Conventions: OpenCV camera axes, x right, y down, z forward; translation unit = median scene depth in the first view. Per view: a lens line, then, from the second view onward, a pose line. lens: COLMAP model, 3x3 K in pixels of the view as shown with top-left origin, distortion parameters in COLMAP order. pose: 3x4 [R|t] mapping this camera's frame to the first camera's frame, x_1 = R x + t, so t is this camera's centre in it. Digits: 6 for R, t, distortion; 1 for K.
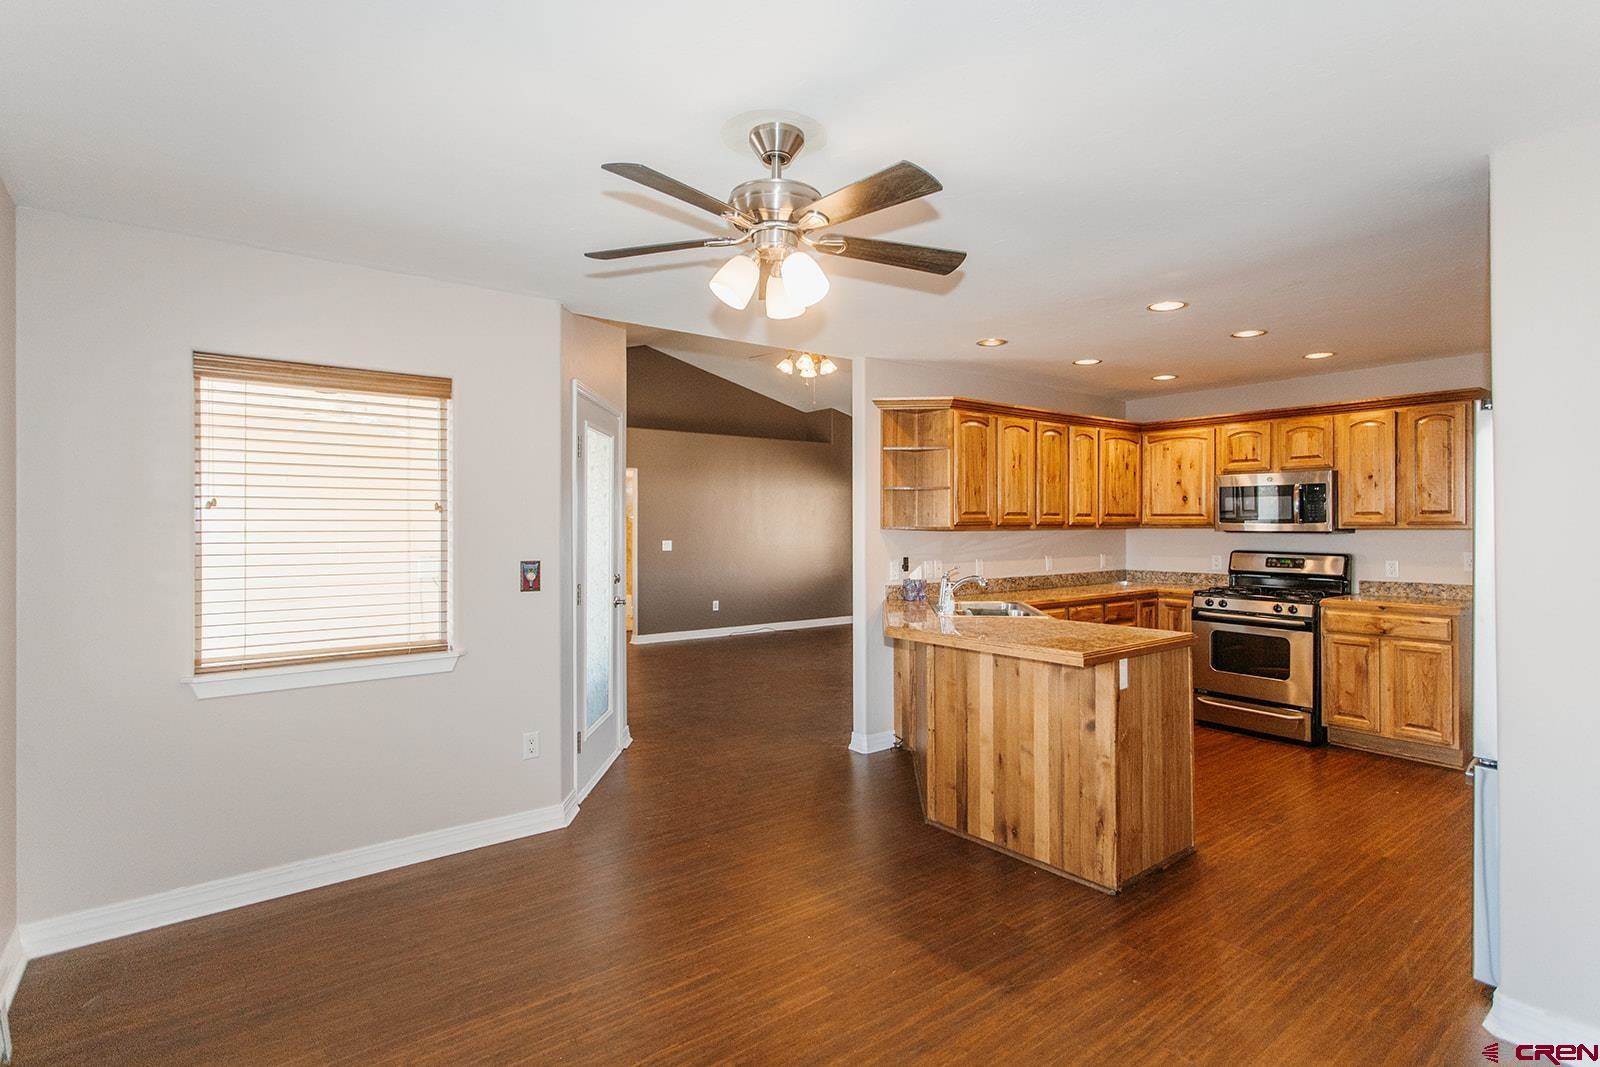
lens RADIAL K [[783.6, 0, 809.5], [0, 783.6, 522.5], [0, 0, 1]] dist [0.001572, 0.000785]
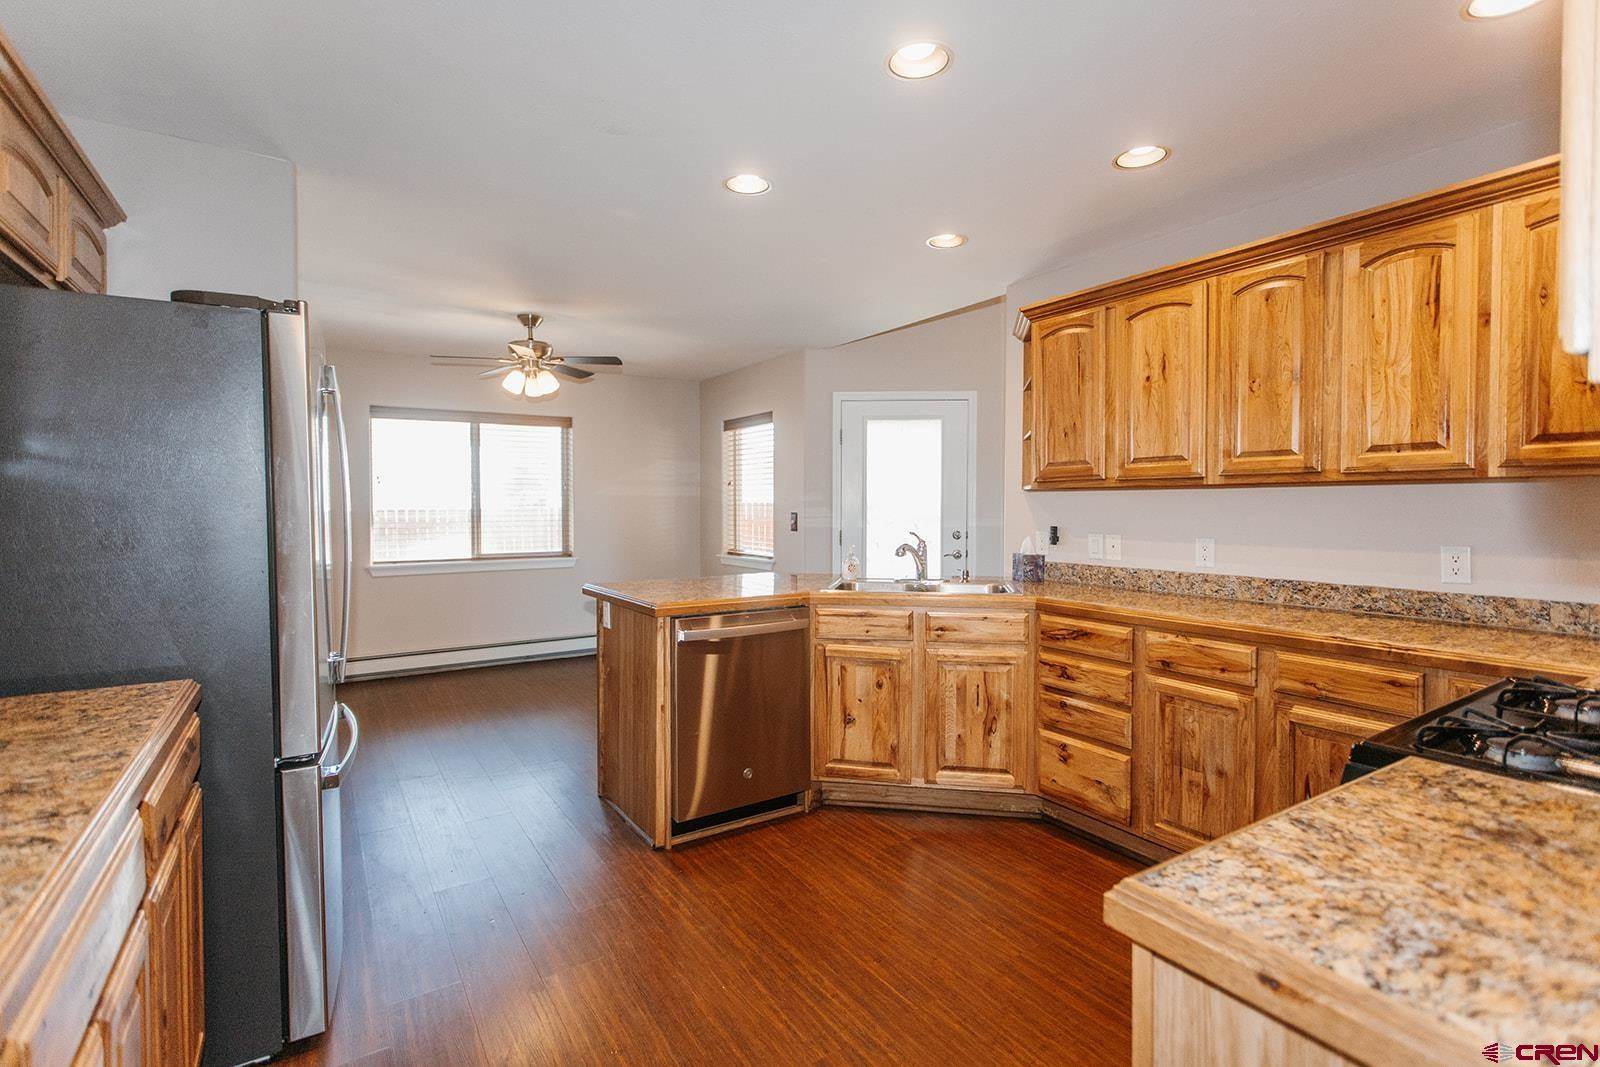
lens RADIAL K [[761.6, 0, 803.3], [0, 761.6, 524.1], [0, 0, 1]] dist [0.003452, 0.000904]
pose [[-0.087525, 0.027686, -0.995777, 0.865173], [0.005562, 0.999612, 0.027304, 0.019880], [0.996147, -0.003149, -0.087645, 0.809647]]
